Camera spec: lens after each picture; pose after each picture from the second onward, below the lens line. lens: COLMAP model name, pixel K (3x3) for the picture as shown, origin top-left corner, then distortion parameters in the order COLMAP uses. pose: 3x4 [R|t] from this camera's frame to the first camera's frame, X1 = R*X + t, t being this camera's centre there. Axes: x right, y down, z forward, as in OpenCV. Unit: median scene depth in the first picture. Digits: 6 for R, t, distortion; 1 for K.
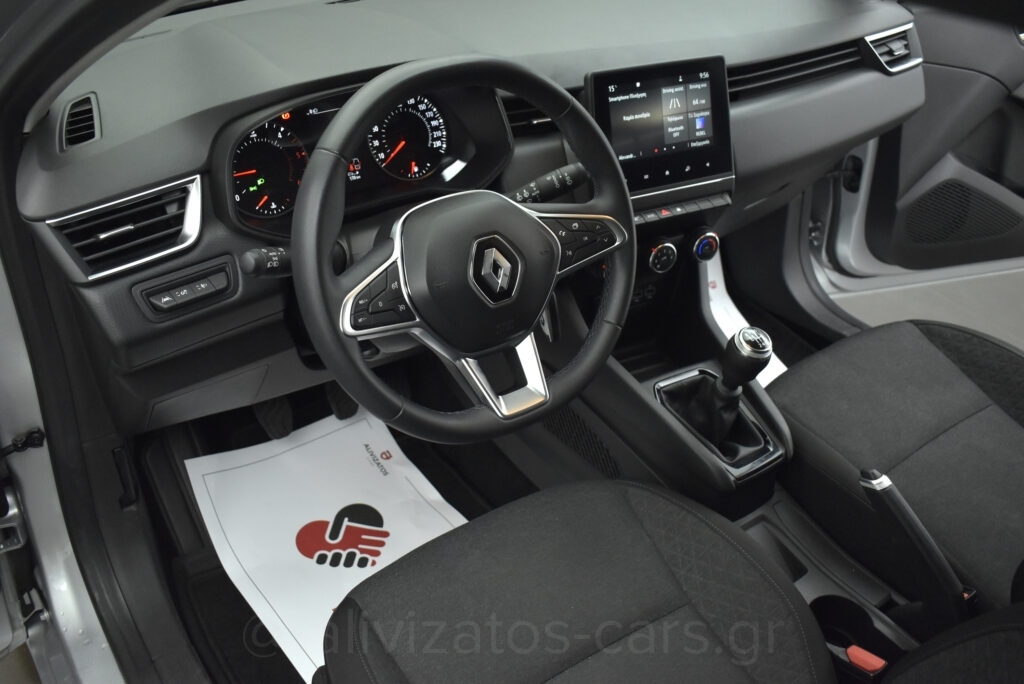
lens RADIAL K [[953.7, 0, 511.9], [0, 953.7, 337.5], [0, 0, 1]] dist [-0.052709, 0.000000]
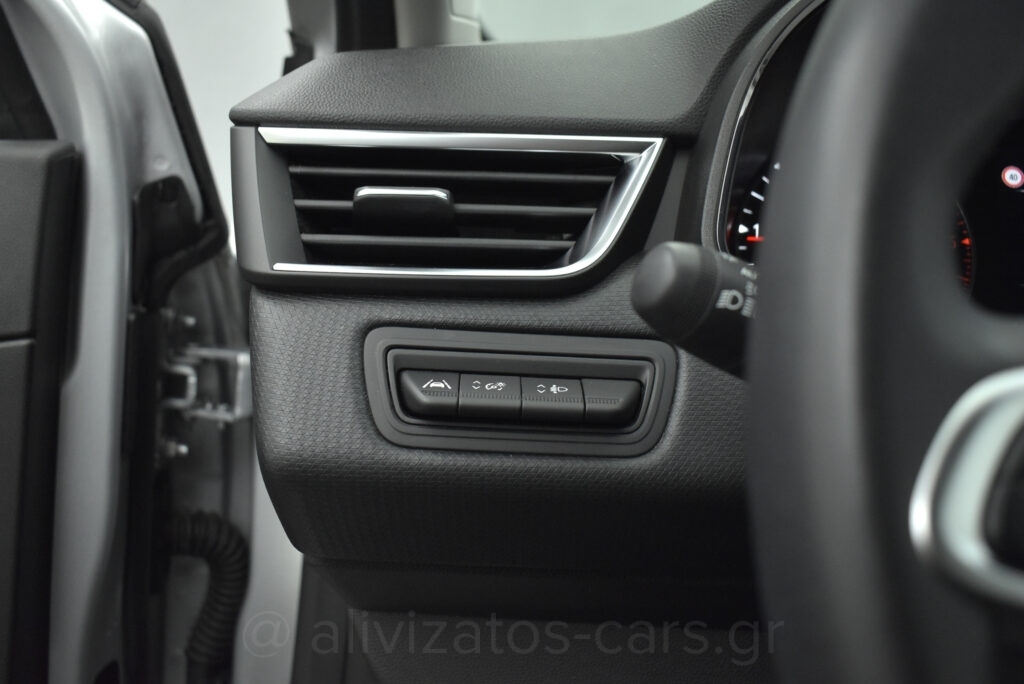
lens RADIAL K [[1015.0, 0, 518.8], [0, 1015.0, 342.7], [0, 0, 1]] dist [-0.087350, 0.000000]
pose [[0.764360, 0.120753, -0.633382, -0.094358], [-0.375012, 0.882335, -0.284345, 0.033486], [0.524519, 0.454867, 0.719705, 0.628453]]
